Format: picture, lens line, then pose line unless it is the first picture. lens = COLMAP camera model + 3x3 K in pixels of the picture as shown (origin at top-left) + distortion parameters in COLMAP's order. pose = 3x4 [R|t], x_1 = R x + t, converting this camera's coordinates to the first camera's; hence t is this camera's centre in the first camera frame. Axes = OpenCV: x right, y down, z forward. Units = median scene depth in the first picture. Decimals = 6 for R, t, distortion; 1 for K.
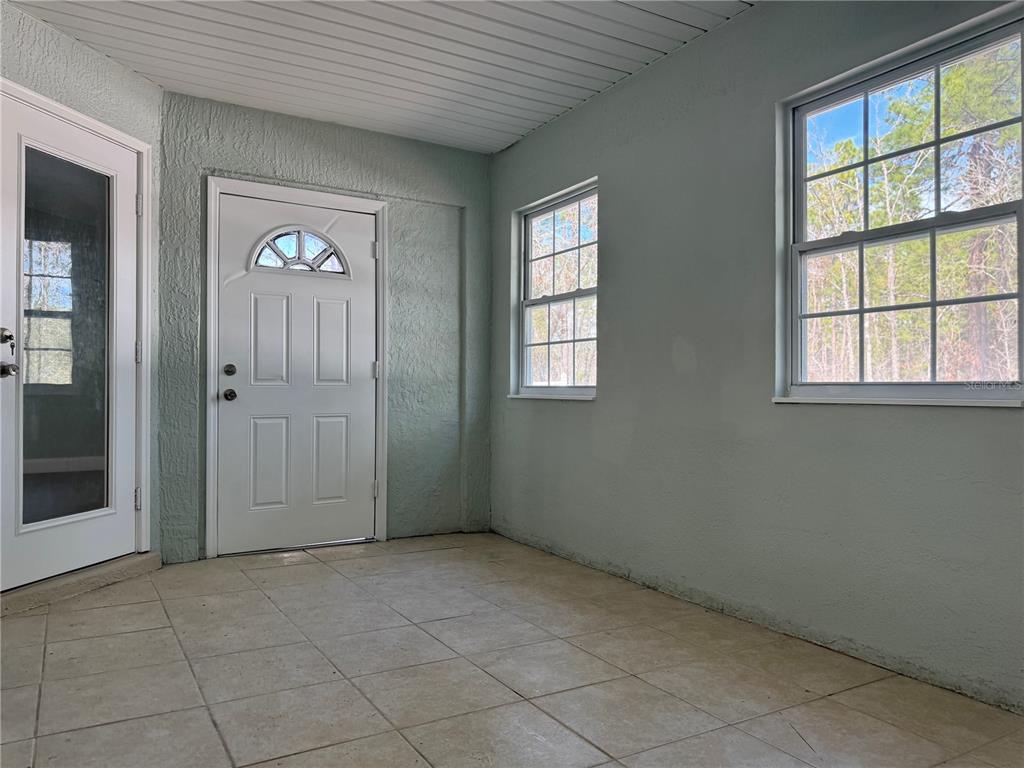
lens RADIAL K [[721.2, 0, 511.8], [0, 721.2, 382.4], [0, 0, 1]] dist [0.075425, -0.094927]
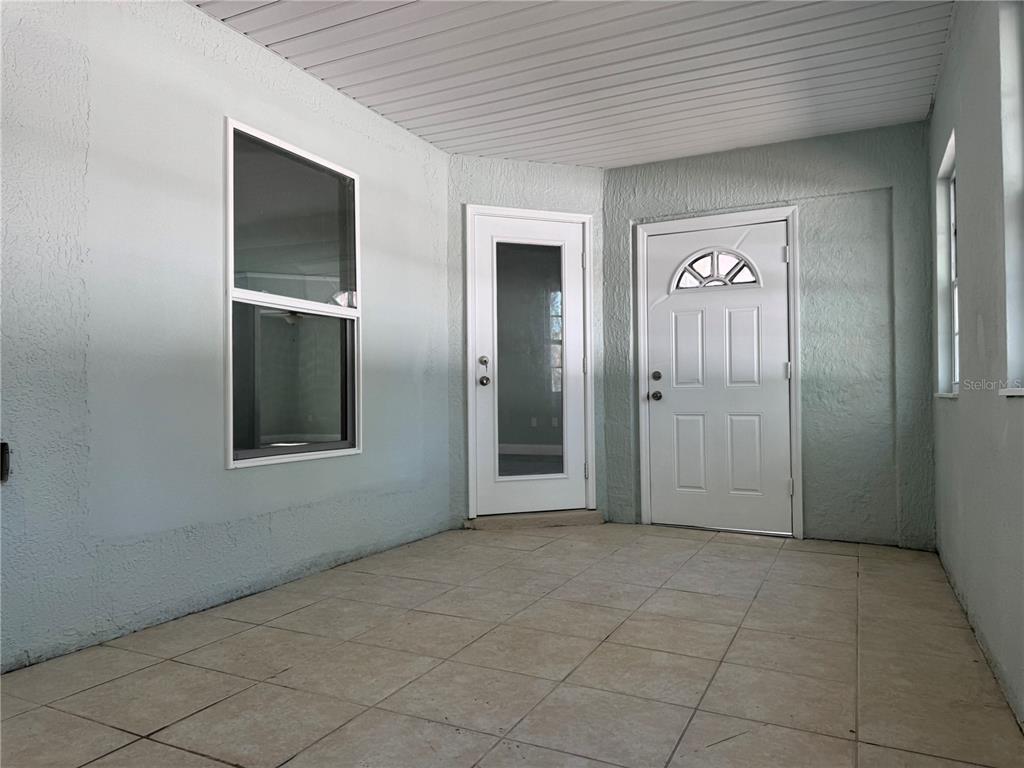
lens RADIAL K [[721.2, 0, 511.8], [0, 721.2, 382.4], [0, 0, 1]] dist [0.075425, -0.094927]
pose [[0.546675, -0.027135, -0.836905, 0.503414], [0.017849, 0.999625, -0.020751, 0.015280], [0.837155, -0.003594, 0.546954, 0.113655]]
